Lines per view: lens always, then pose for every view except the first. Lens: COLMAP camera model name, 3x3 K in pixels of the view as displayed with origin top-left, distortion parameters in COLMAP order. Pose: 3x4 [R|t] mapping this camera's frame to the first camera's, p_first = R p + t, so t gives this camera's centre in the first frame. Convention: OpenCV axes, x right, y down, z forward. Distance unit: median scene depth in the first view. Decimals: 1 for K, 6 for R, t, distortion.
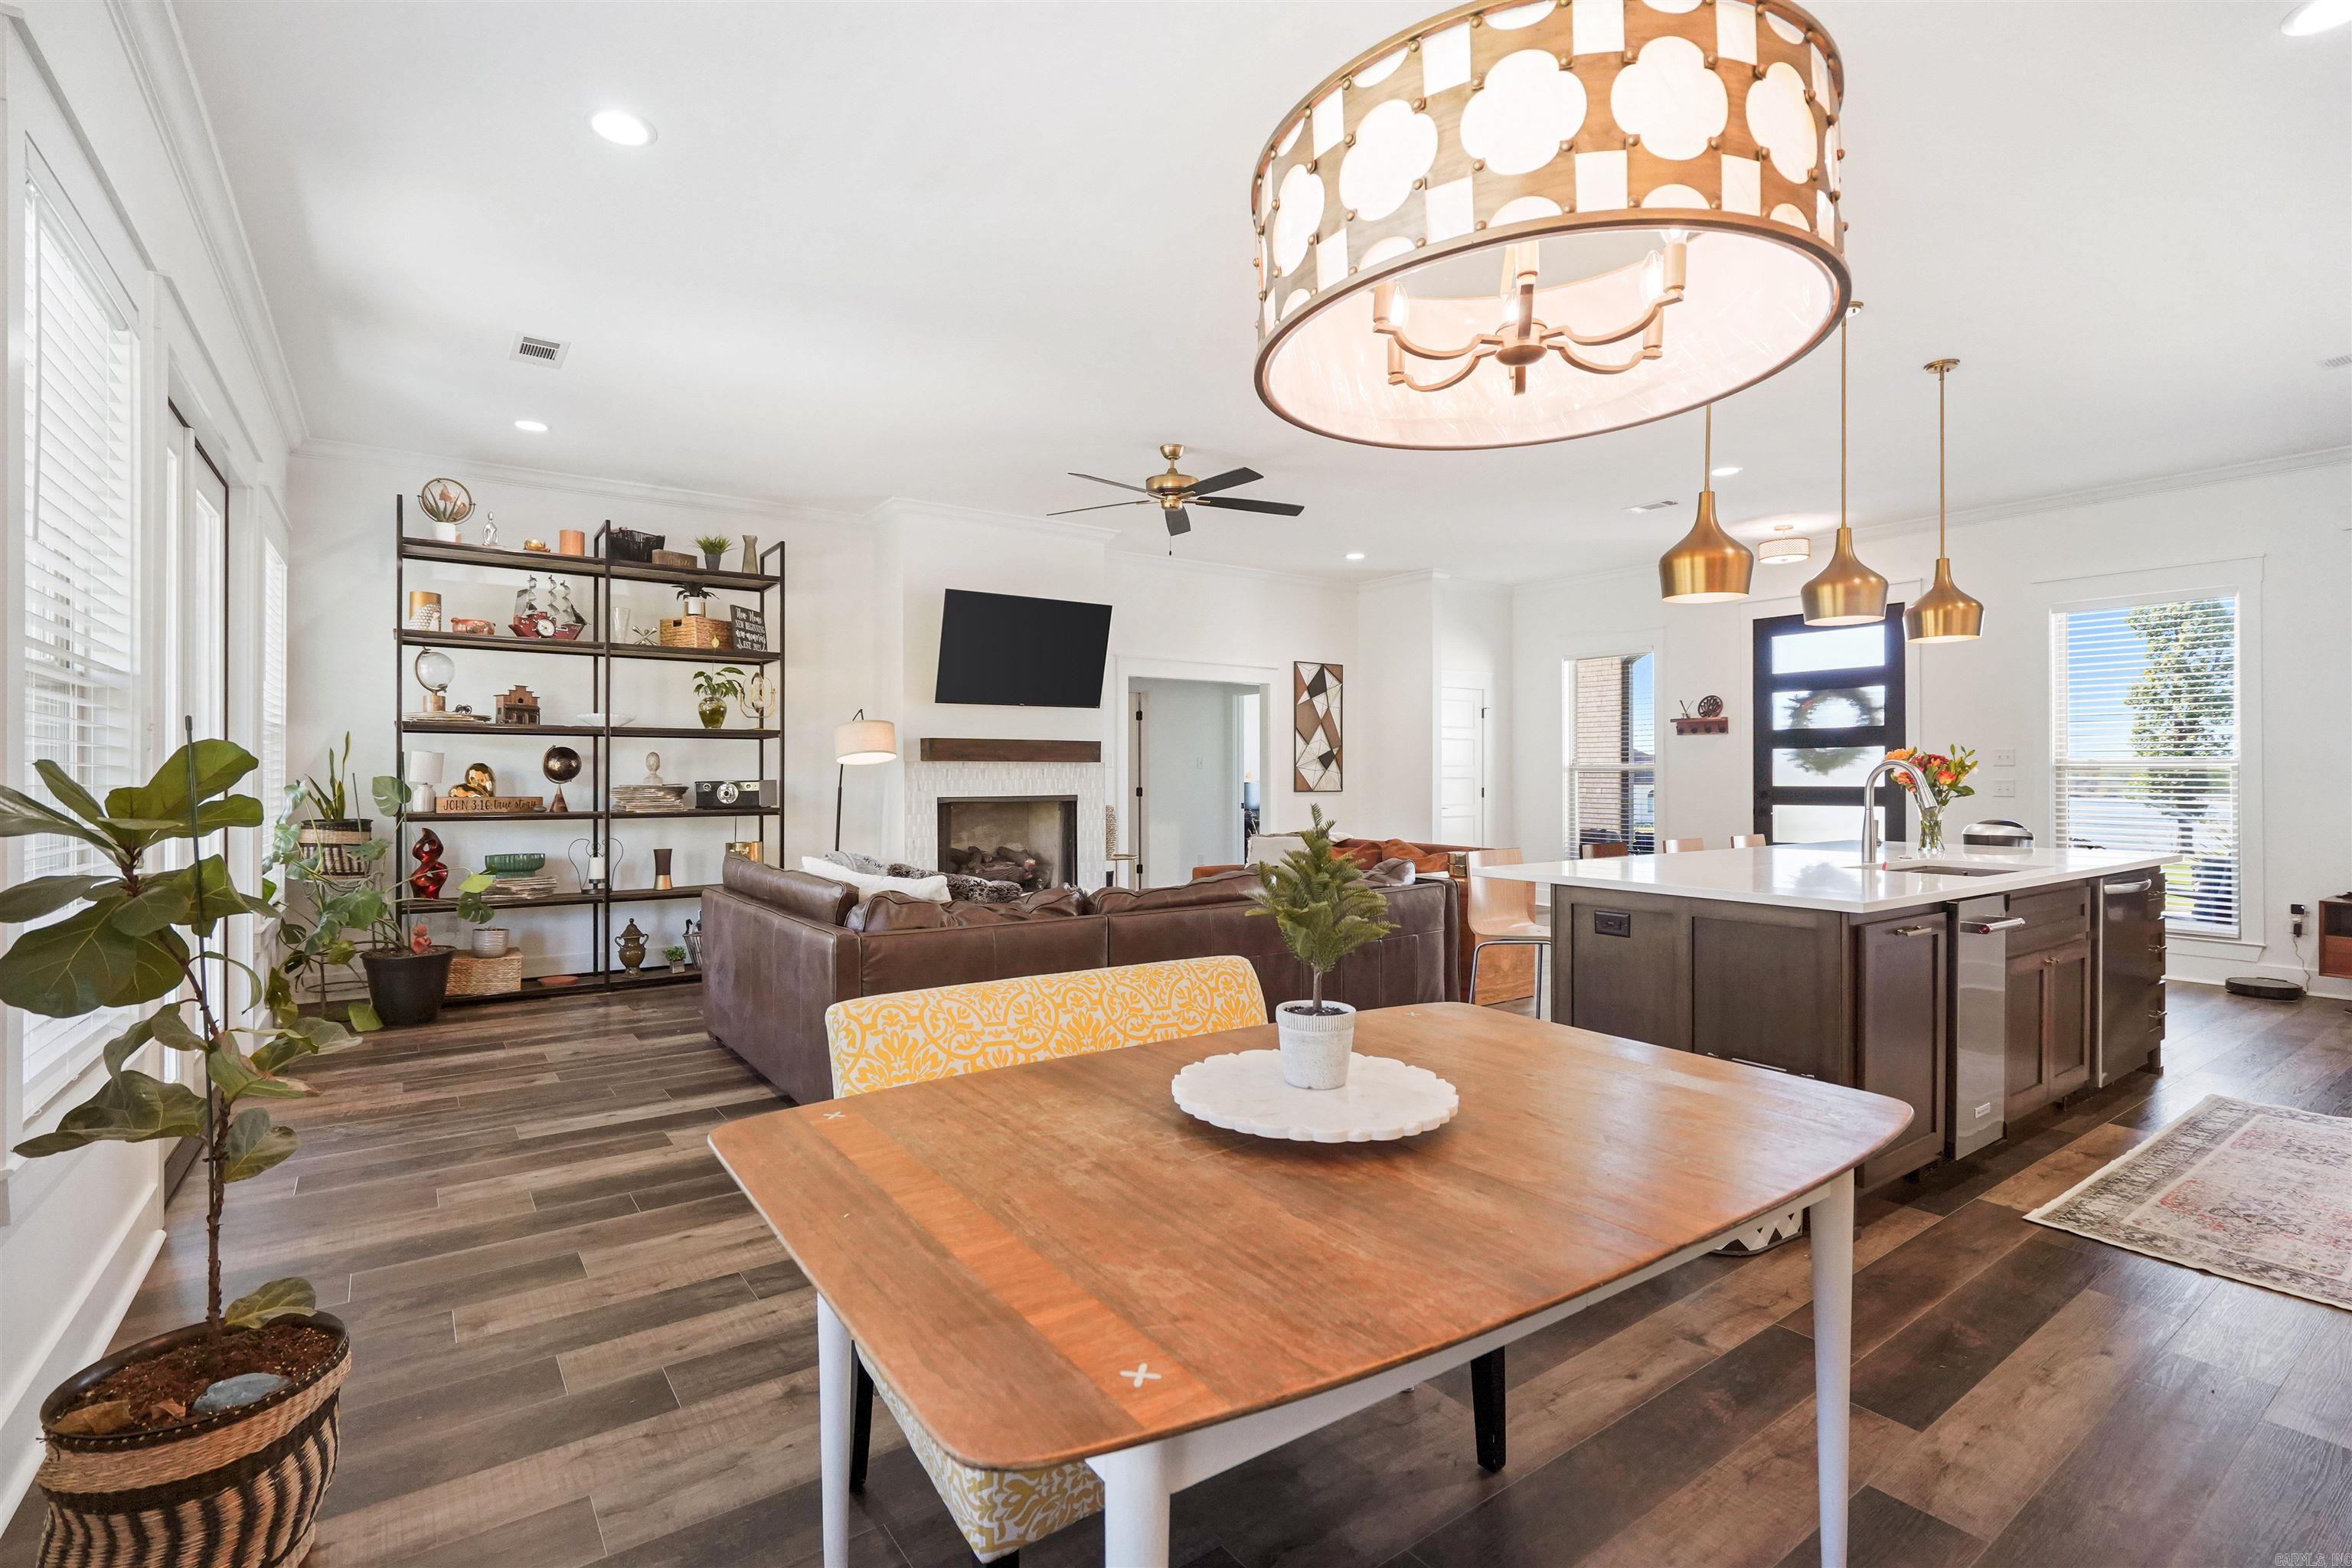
lens RADIAL K [[1081.1, 0, 1160.1], [0, 1081.1, 776.7], [0, 0, 1]] dist [-0.003890, -0.000290]
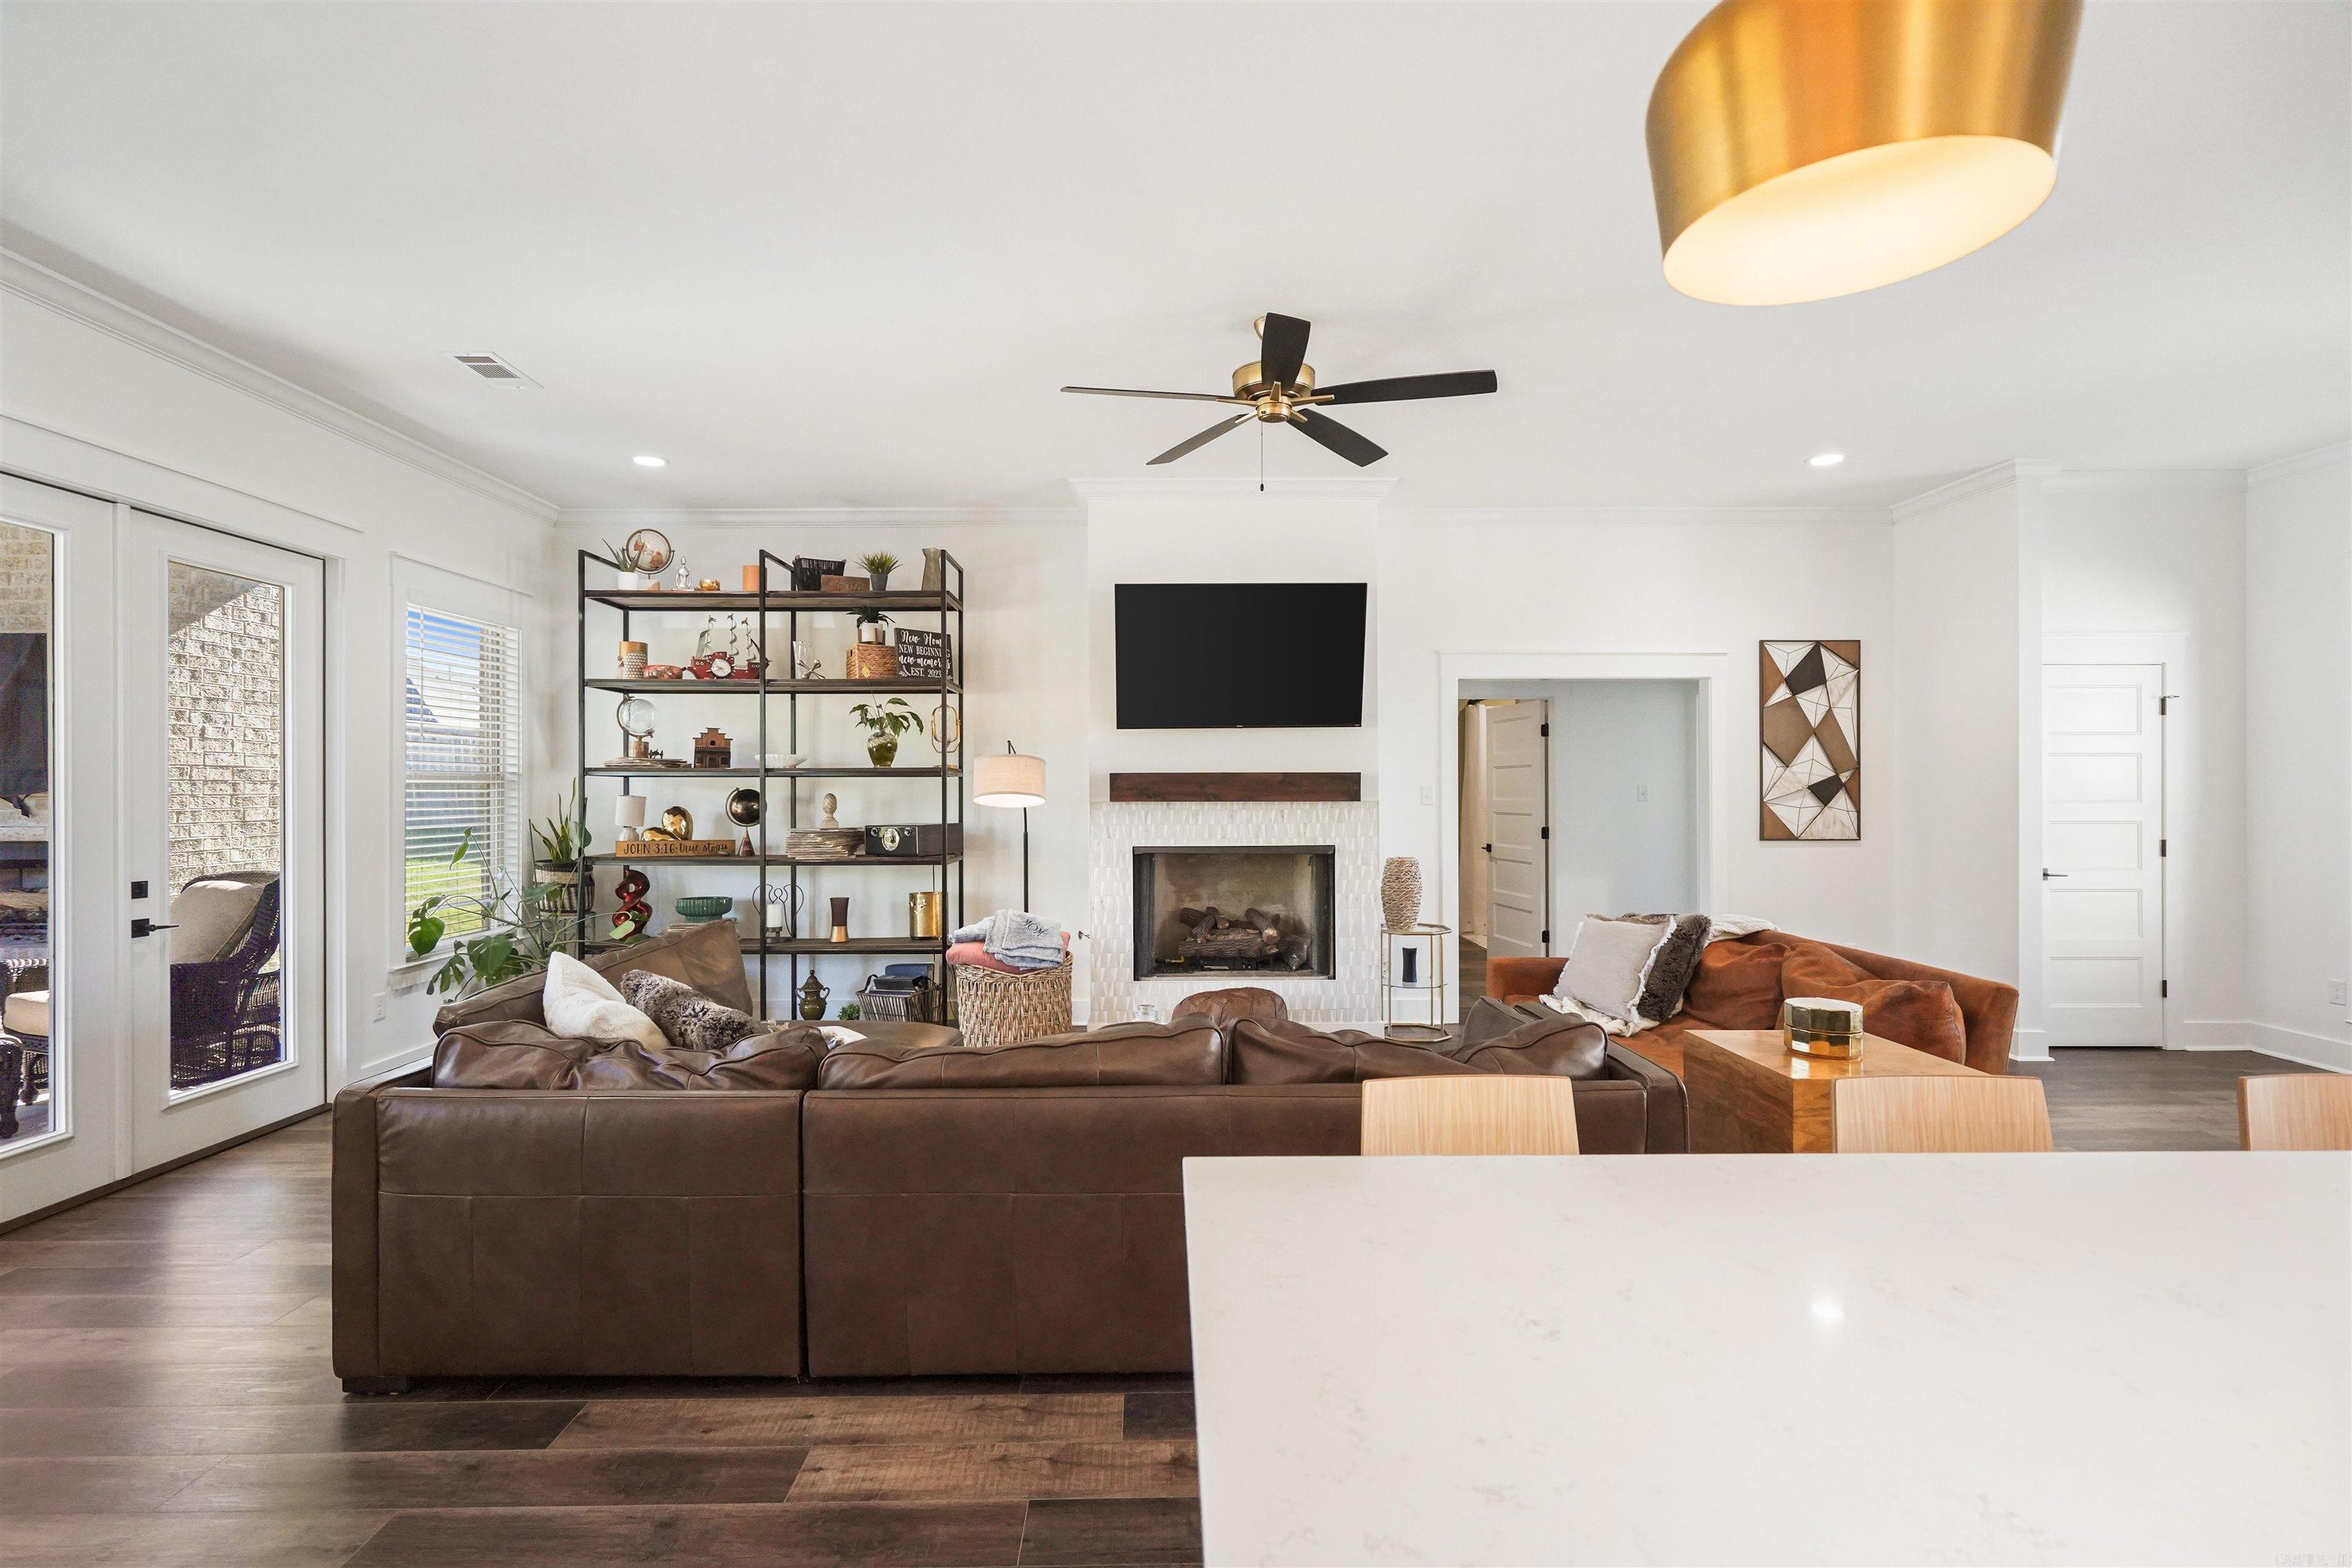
lens RADIAL K [[1059.4, 0, 1176.0], [0, 1059.4, 784.0], [0, 0, 1]] dist [-0.001557, 0.000026]
pose [[0.826750, -0.004307, -0.562554, 0.283490], [0.001390, 0.999983, -0.005613, -0.024738], [0.562568, 0.003858, 0.826742, 0.402598]]
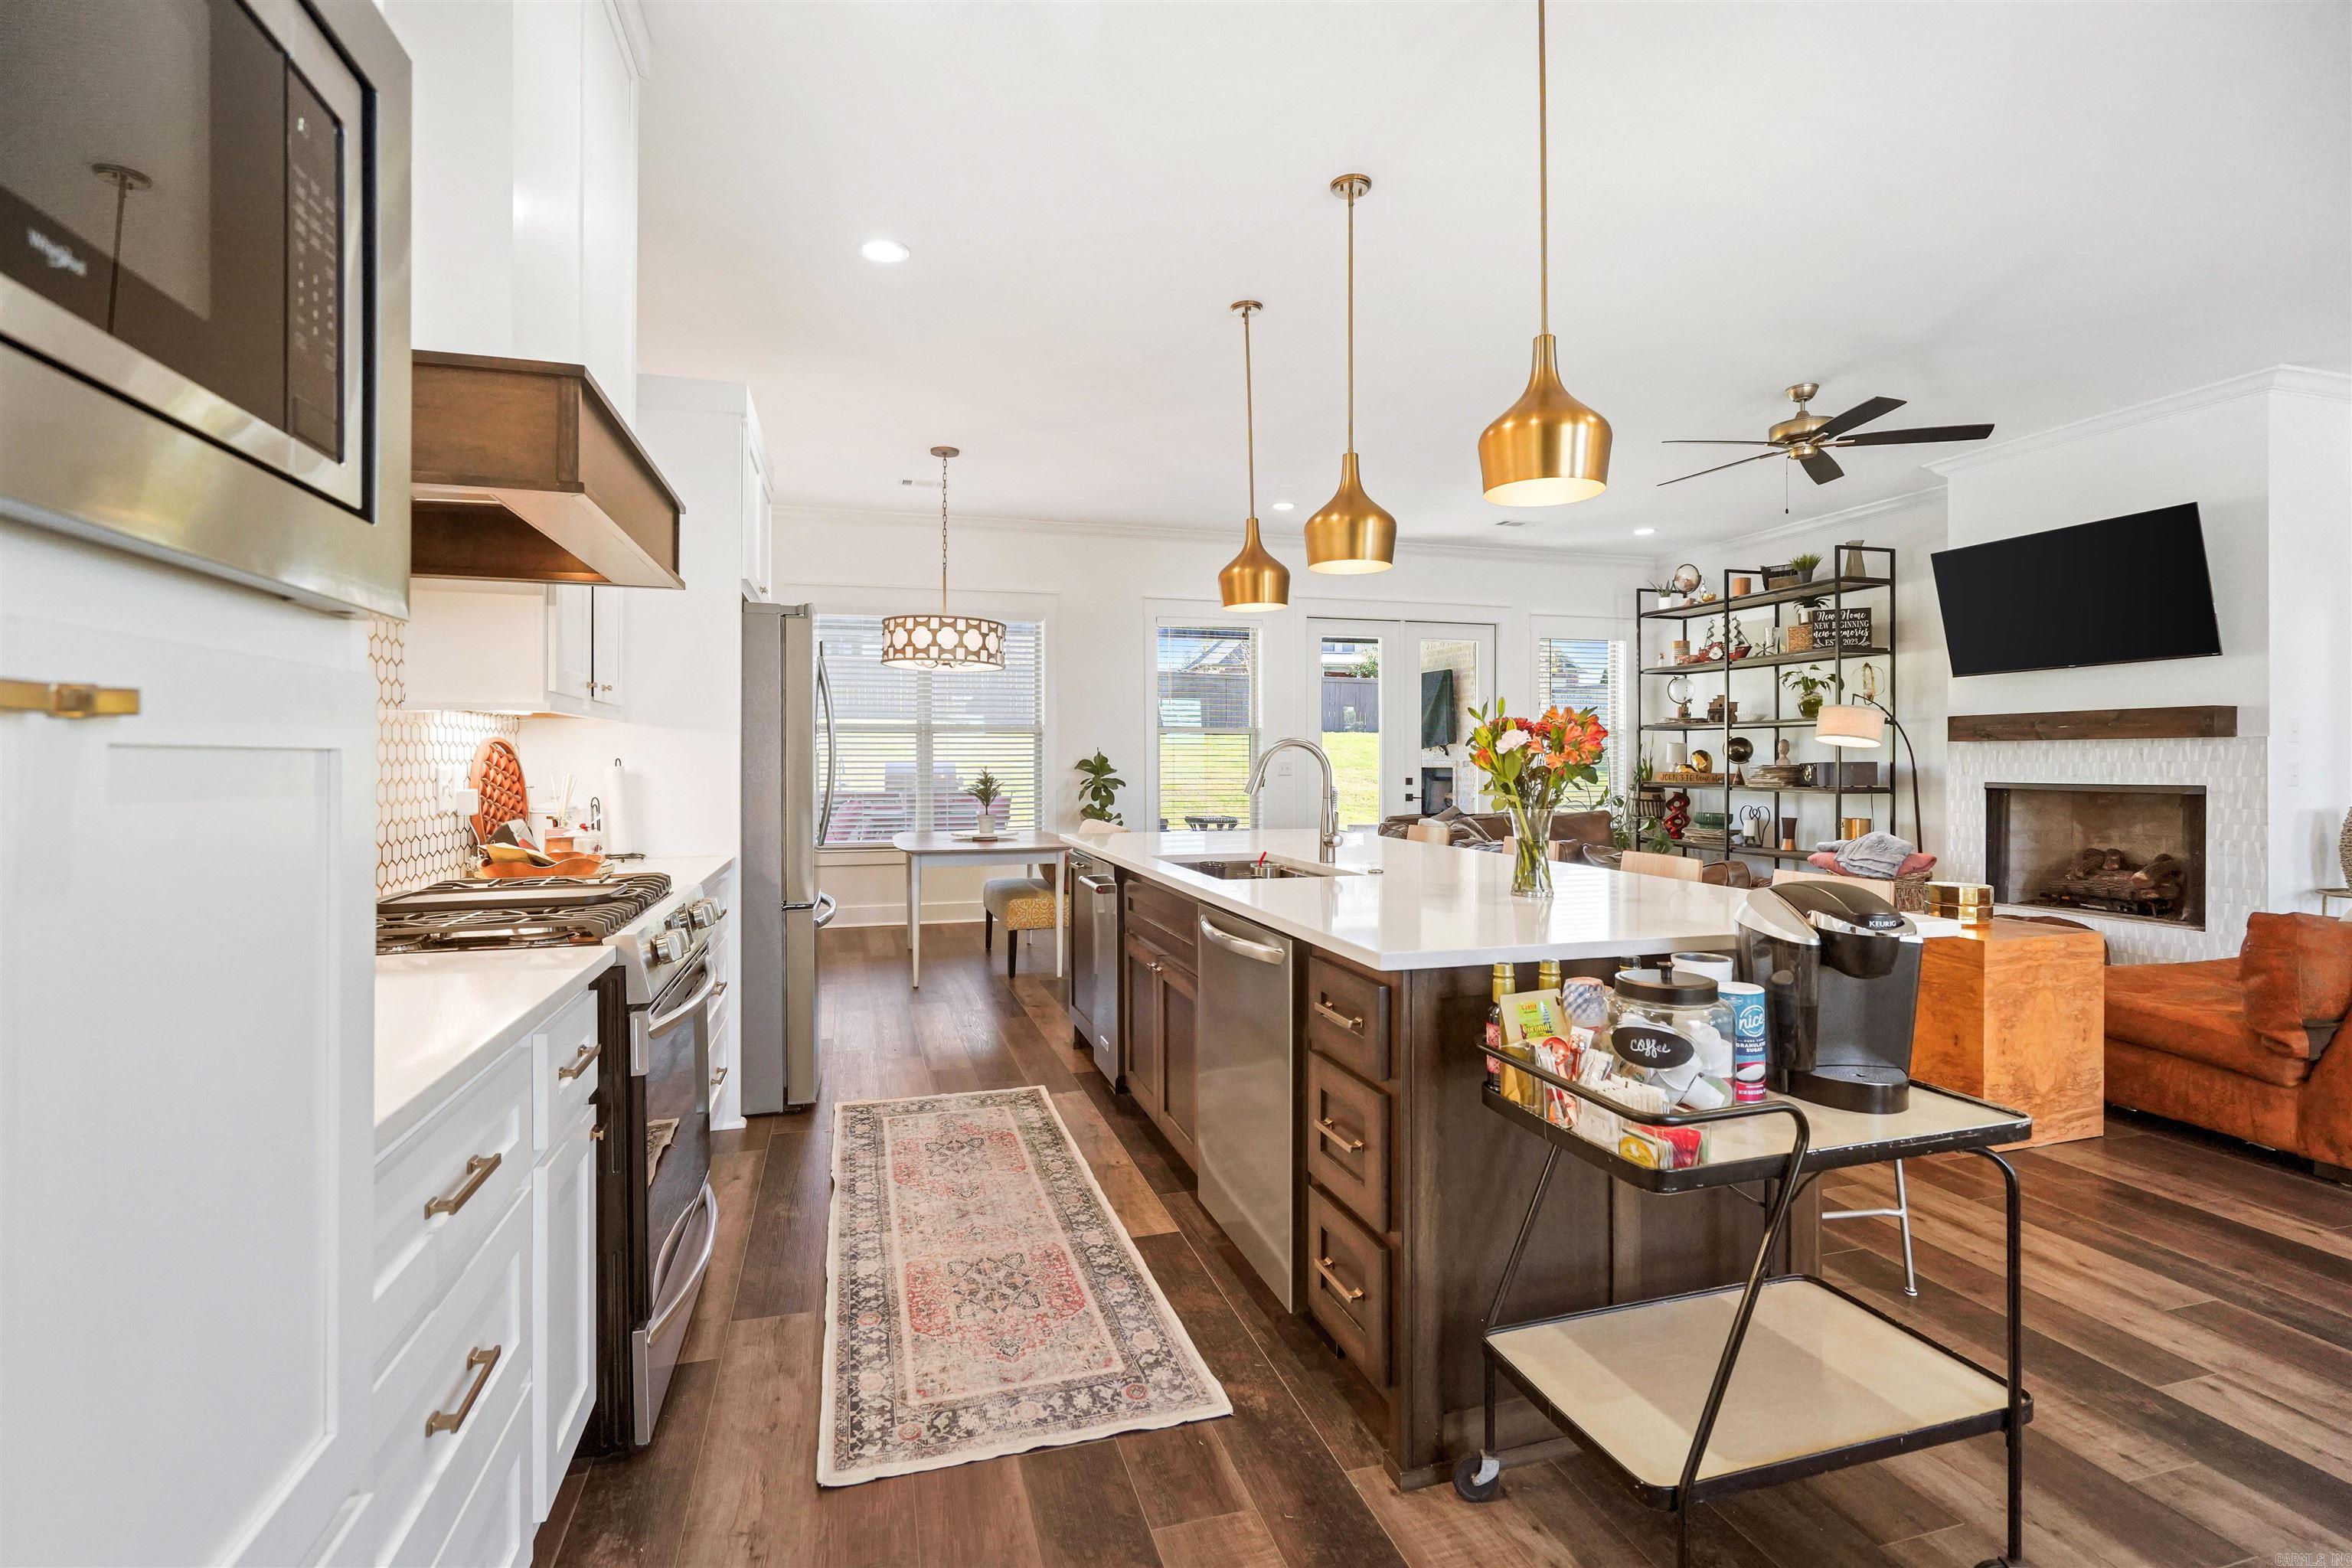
lens RADIAL K [[1076.9, 0, 1168.2], [0, 1076.9, 762.2], [0, 0, 1]] dist [0.002266, 0.000600]
pose [[-0.321242, 0.003941, -0.946989, 0.910532], [0.002610, 0.999991, 0.003276, -0.002158], [0.946994, -0.001419, -0.321249, 0.708635]]
